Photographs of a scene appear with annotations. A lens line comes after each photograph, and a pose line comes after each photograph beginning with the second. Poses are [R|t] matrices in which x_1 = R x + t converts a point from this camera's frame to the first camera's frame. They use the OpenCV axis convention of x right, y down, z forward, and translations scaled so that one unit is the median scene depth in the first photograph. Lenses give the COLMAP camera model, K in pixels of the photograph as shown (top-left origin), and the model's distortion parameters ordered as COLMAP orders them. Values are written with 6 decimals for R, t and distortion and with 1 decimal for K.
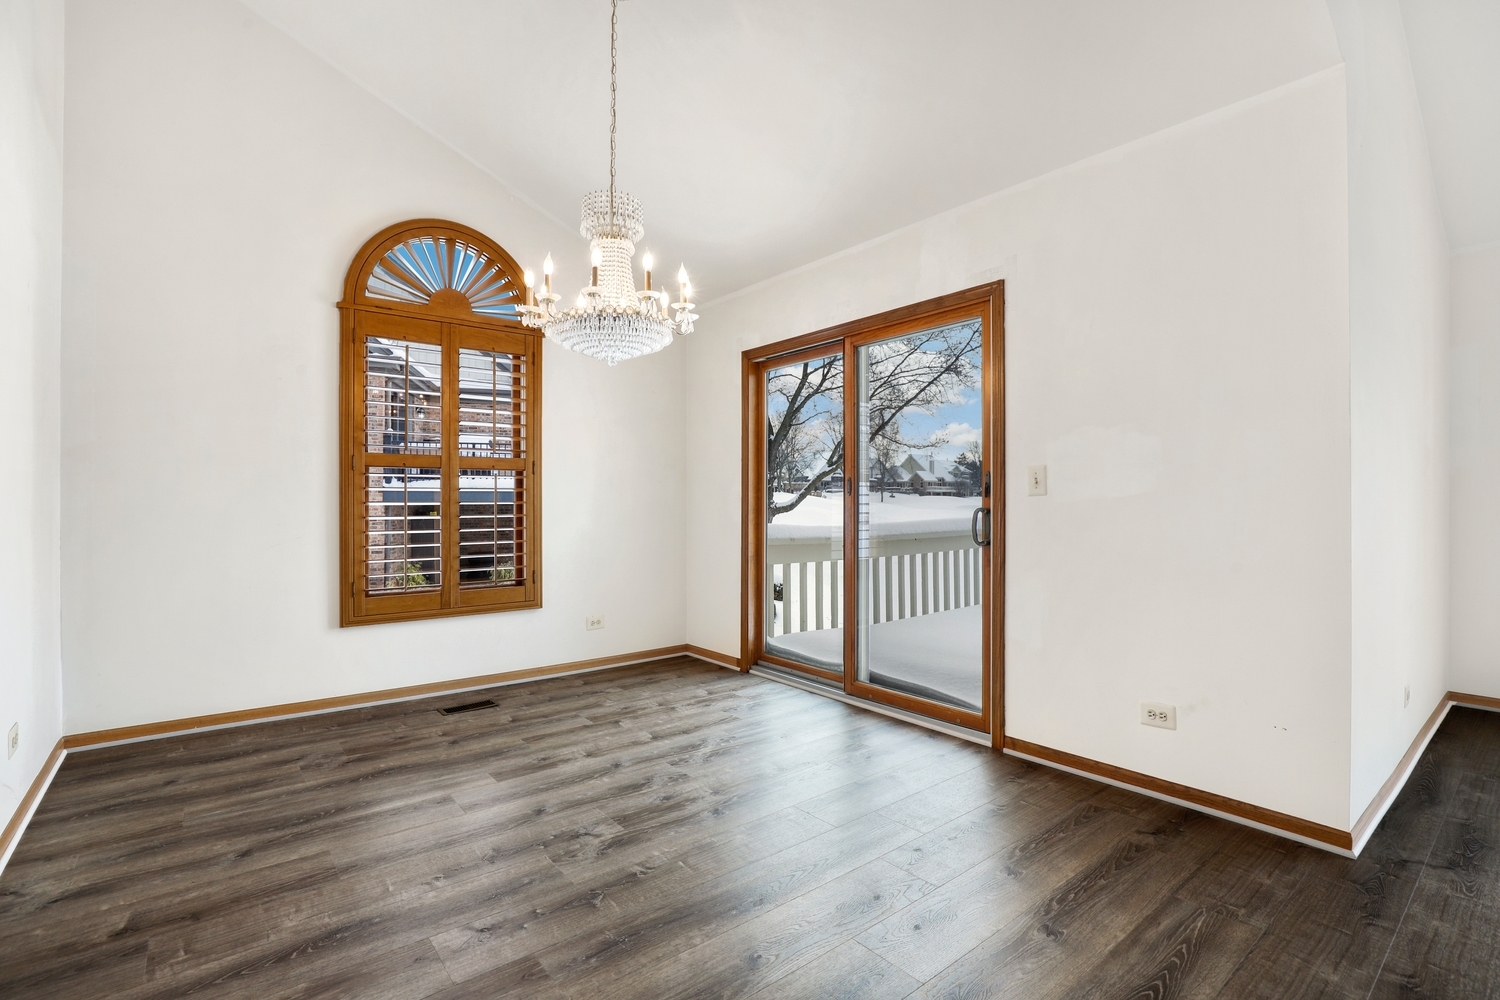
lens RADIAL K [[697.1, 0, 754.4], [0, 697.1, 511.2], [0, 0, 1]] dist [-0.030957, 0.004472]
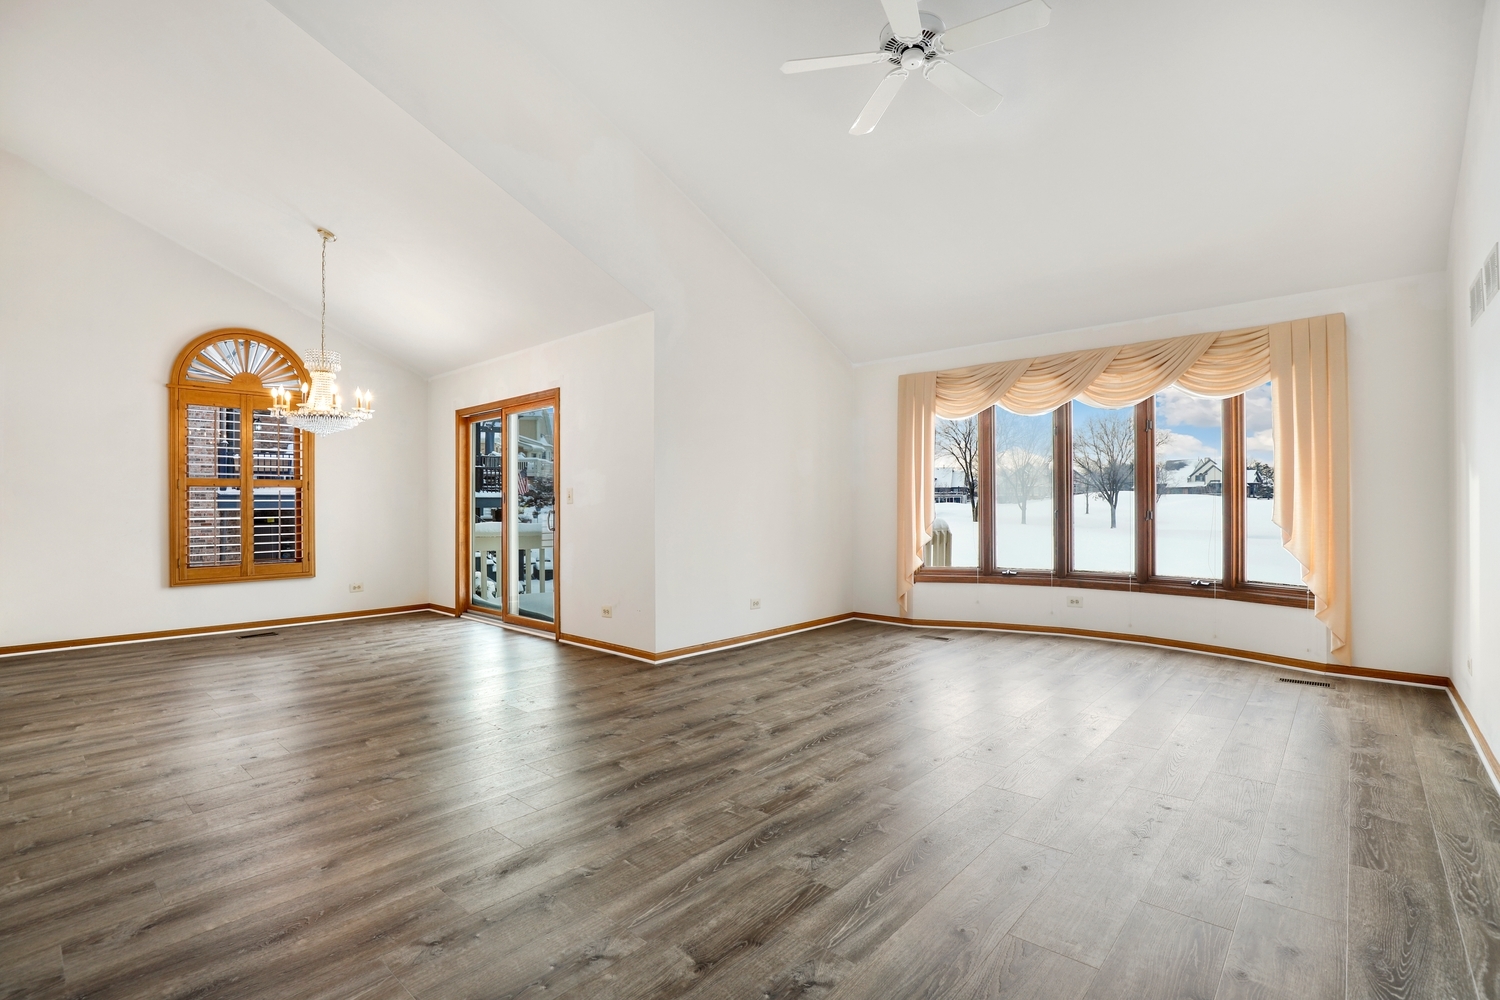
lens RADIAL K [[697.1, 0, 749.1], [0, 697.1, 500.0], [0, 0, 1]] dist [-0.030957, 0.004472]
pose [[0.984869, -0.002960, 0.173273, 0.413367], [0.004916, 0.999929, -0.010862, -0.009767], [-0.173228, 0.011549, 0.984814, -0.729981]]
